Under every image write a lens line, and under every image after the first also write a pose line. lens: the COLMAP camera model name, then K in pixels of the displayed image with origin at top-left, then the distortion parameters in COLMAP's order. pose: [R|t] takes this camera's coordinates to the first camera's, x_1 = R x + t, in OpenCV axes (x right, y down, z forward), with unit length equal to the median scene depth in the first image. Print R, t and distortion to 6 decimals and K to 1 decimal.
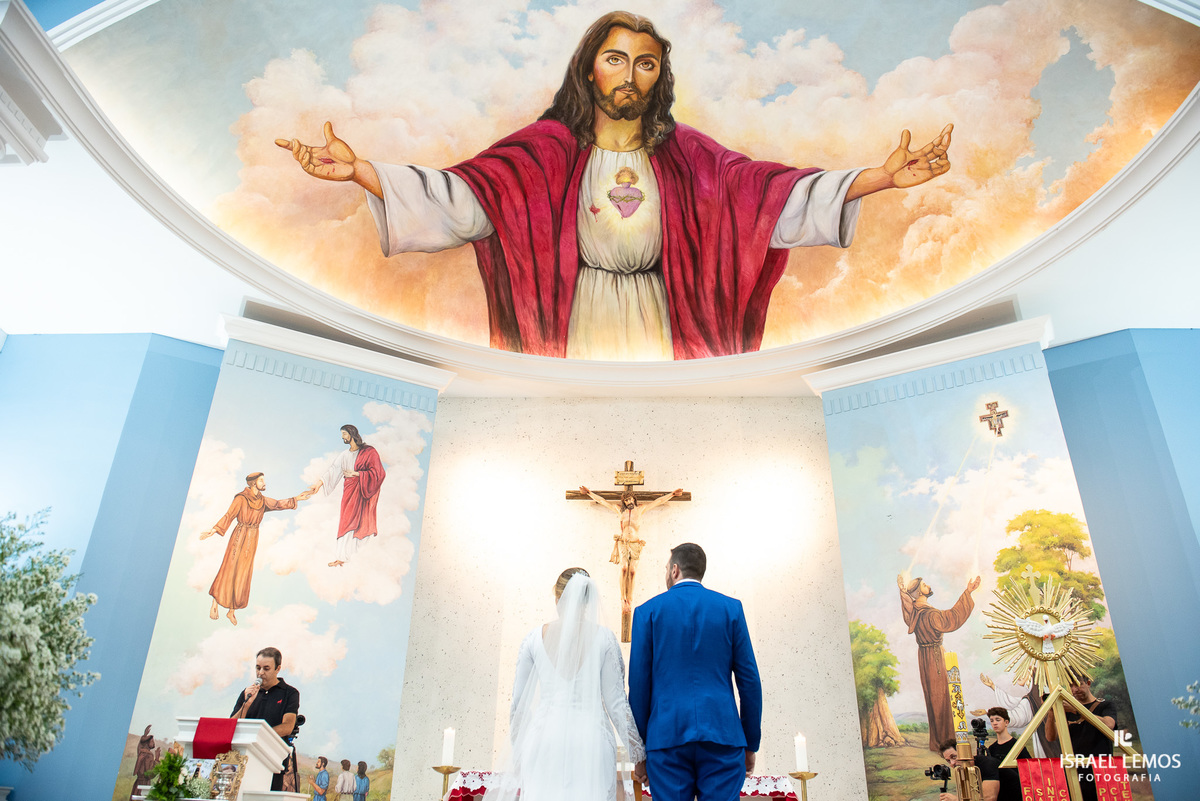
lens RADIAL K [[823.0, 0, 600.0], [0, 823.0, 400.5], [0, 0, 1]] dist [-0.049849, -0.003755]
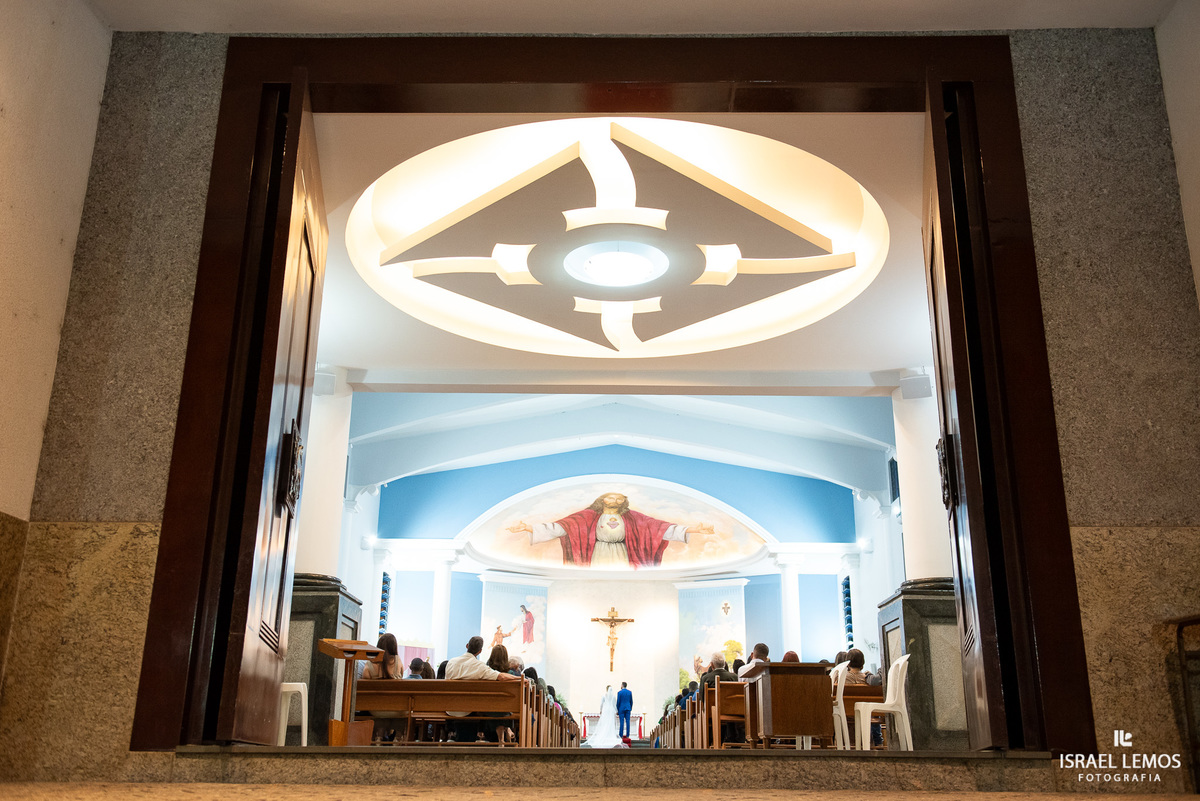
lens RADIAL K [[1113.2, 0, 600.0], [0, 1113.2, 400.5], [0, 0, 1]] dist [0.009227, 0.001237]
pose [[0.999516, 0.003664, 0.030902, -0.150851], [-0.008618, 0.986793, 0.161759, -1.444277], [-0.029902, -0.161947, 0.986346, -3.088398]]
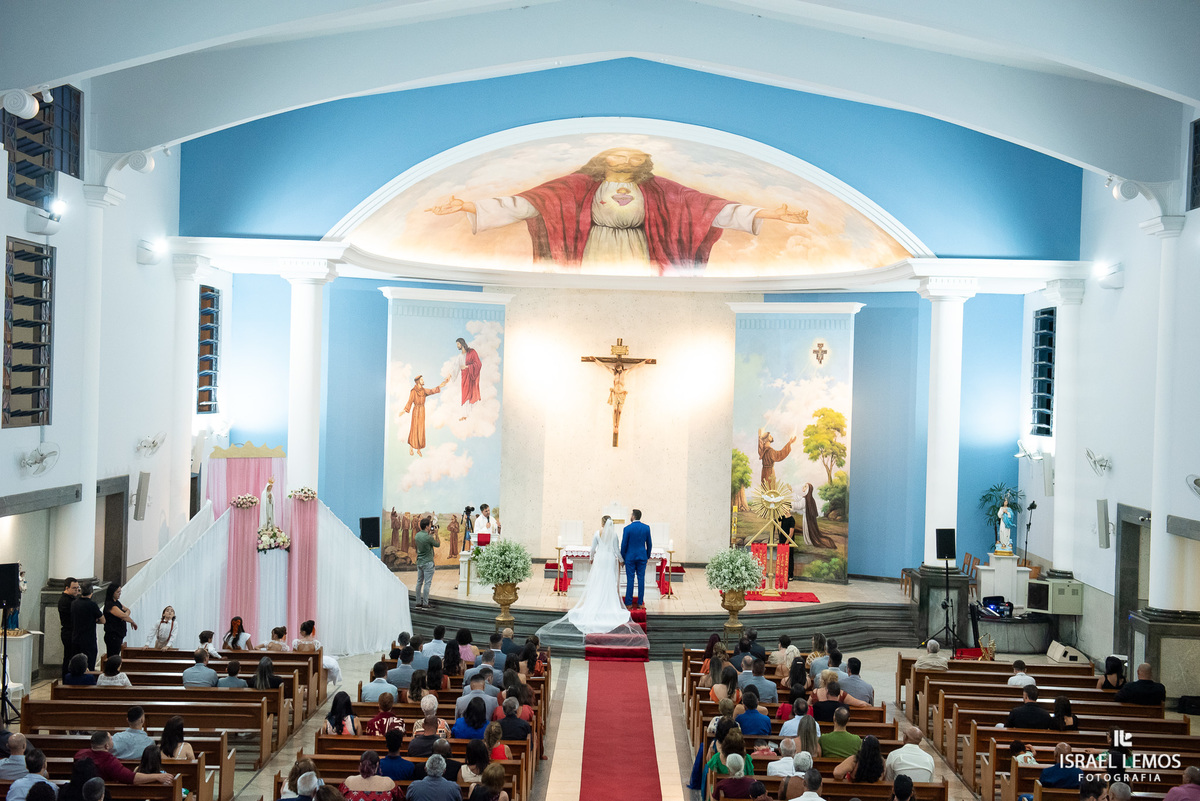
lens RADIAL K [[1517.5, 0, 600.0], [0, 1517.5, 400.5], [0, 0, 1]] dist [0.126431, 0.019256]
pose [[0.999529, 0.011269, 0.028555, -0.102000], [-0.023333, 0.883360, 0.468113, -1.409760], [-0.019950, -0.468559, 0.883207, -1.974376]]
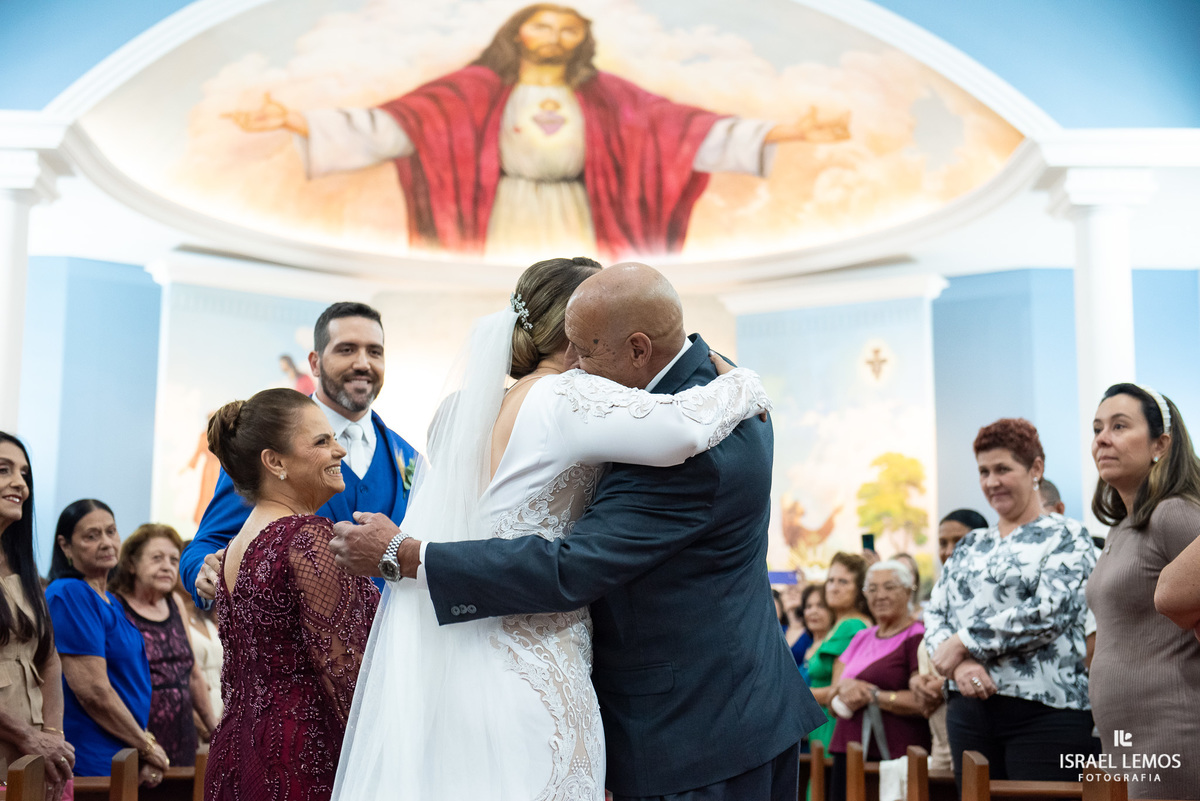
lens RADIAL K [[1876.4, 0, 600.0], [0, 1876.4, 400.5], [0, 0, 1]] dist [0.134766, -0.003364]
pose [[0.997866, 0.000493, 0.065288, -0.060922], [-0.020127, 0.953590, 0.300434, -0.668609], [-0.062110, -0.301107, 0.951565, -1.391742]]
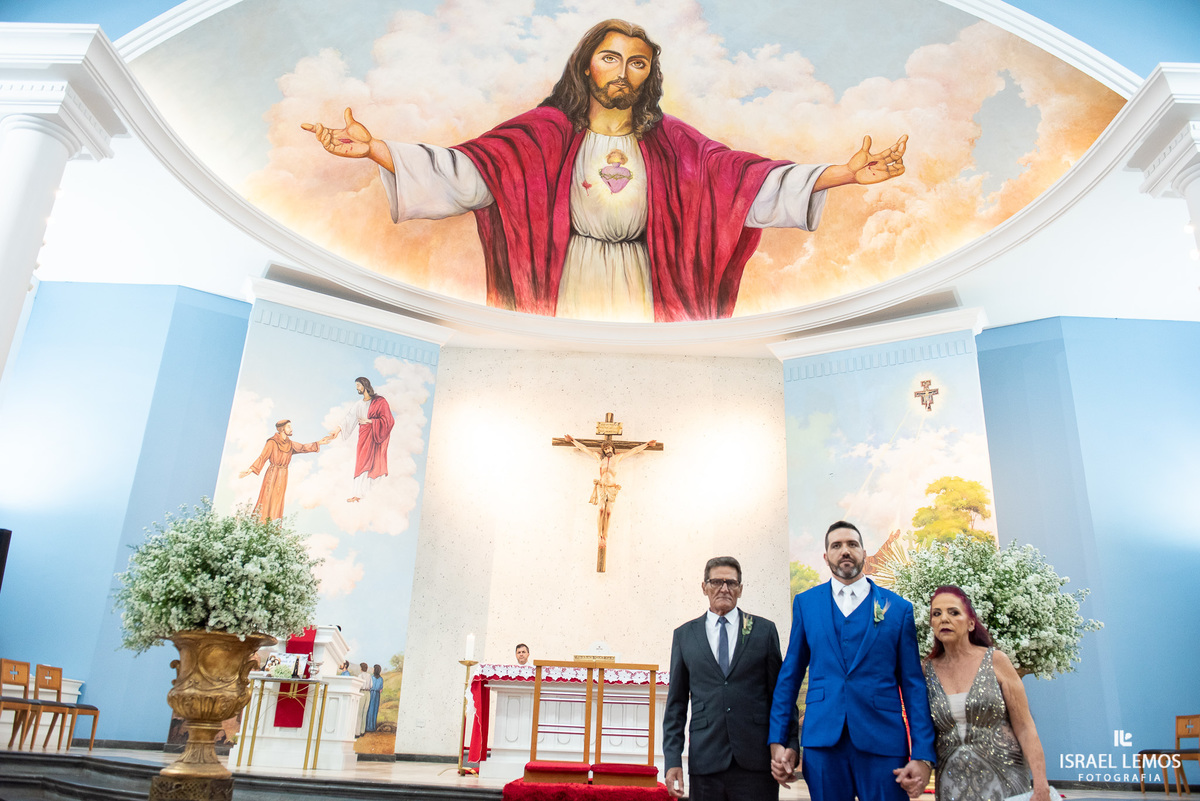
lens RADIAL K [[913.3, 0, 600.0], [0, 913.3, 400.5], [0, 0, 1]] dist [-0.037061, 0.001695]
pose [[0.999211, 0.034317, 0.019977, -0.003402], [-0.036324, 0.993182, 0.110769, -0.091658], [-0.016040, -0.111408, 0.993645, -0.262383]]
